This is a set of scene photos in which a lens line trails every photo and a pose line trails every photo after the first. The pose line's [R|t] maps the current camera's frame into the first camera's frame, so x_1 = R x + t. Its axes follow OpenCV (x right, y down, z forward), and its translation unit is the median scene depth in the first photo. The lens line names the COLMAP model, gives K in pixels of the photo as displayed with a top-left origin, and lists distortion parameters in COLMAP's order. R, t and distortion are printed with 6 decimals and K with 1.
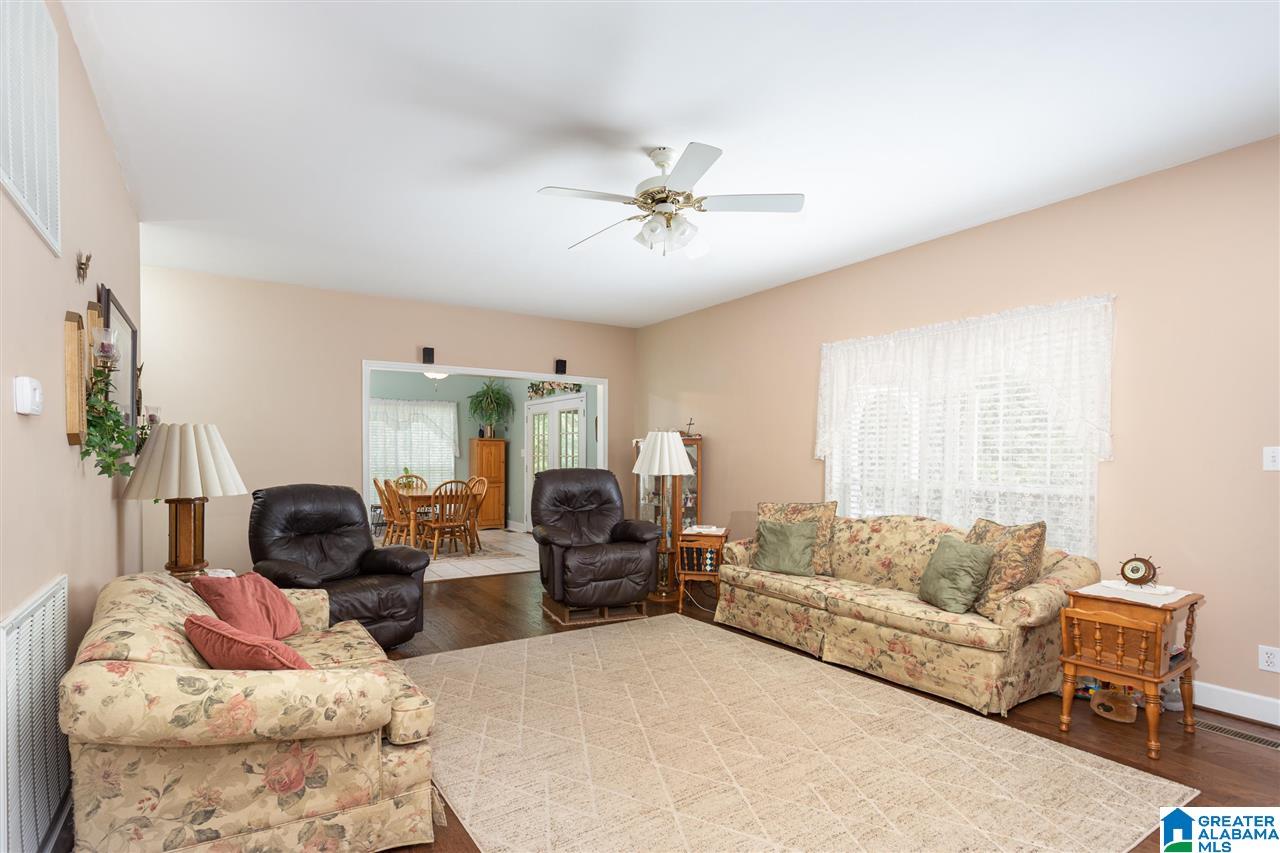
lens RADIAL K [[618.6, 0, 639.0], [0, 618.6, 447.1], [0, 0, 1]] dist [-0.001101, -0.000153]
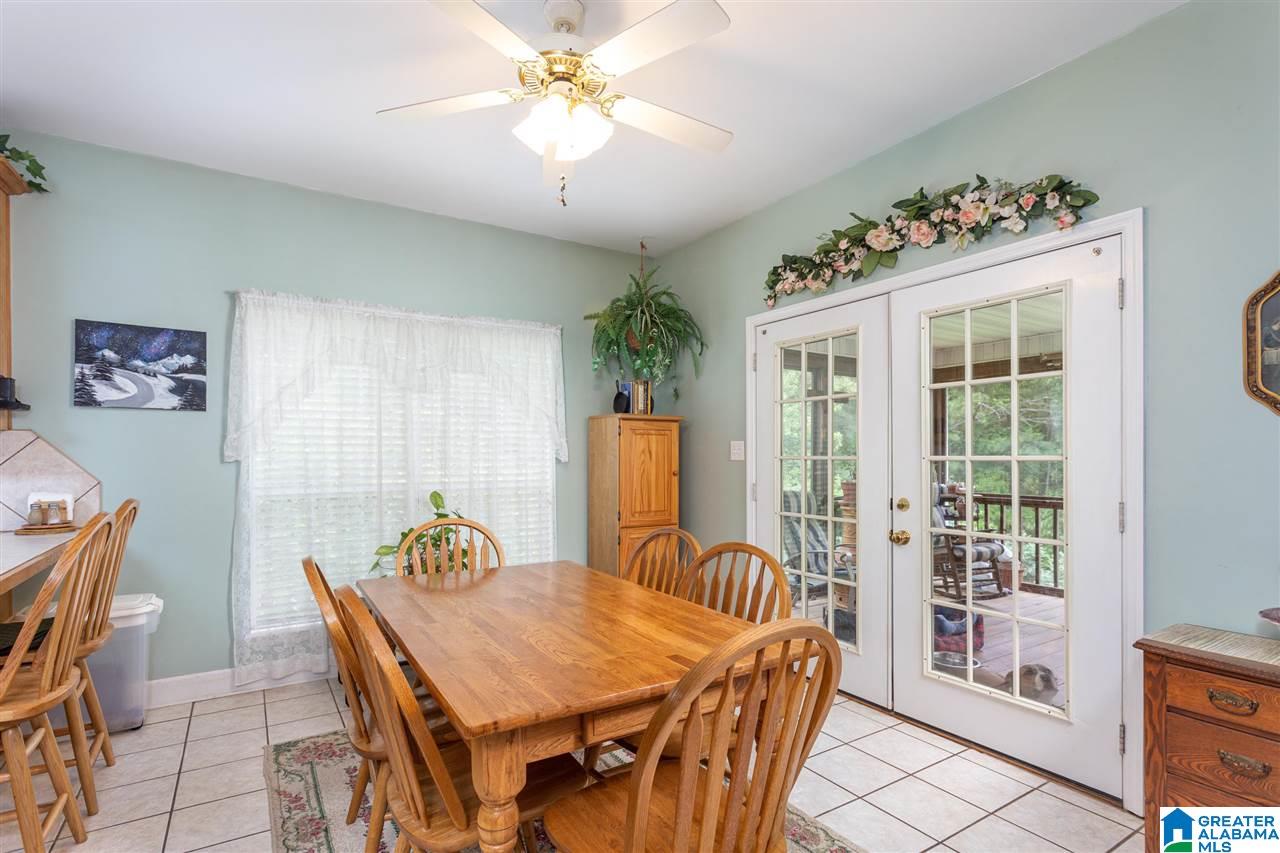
lens RADIAL K [[618.6, 0, 639.0], [0, 618.6, 447.1], [0, 0, 1]] dist [-0.001101, -0.000153]
pose [[0.999068, 0.006966, -0.042610, -0.228837], [-0.007250, 0.999953, -0.006502, 0.008919], [0.042562, 0.006805, 0.999071, 0.605834]]
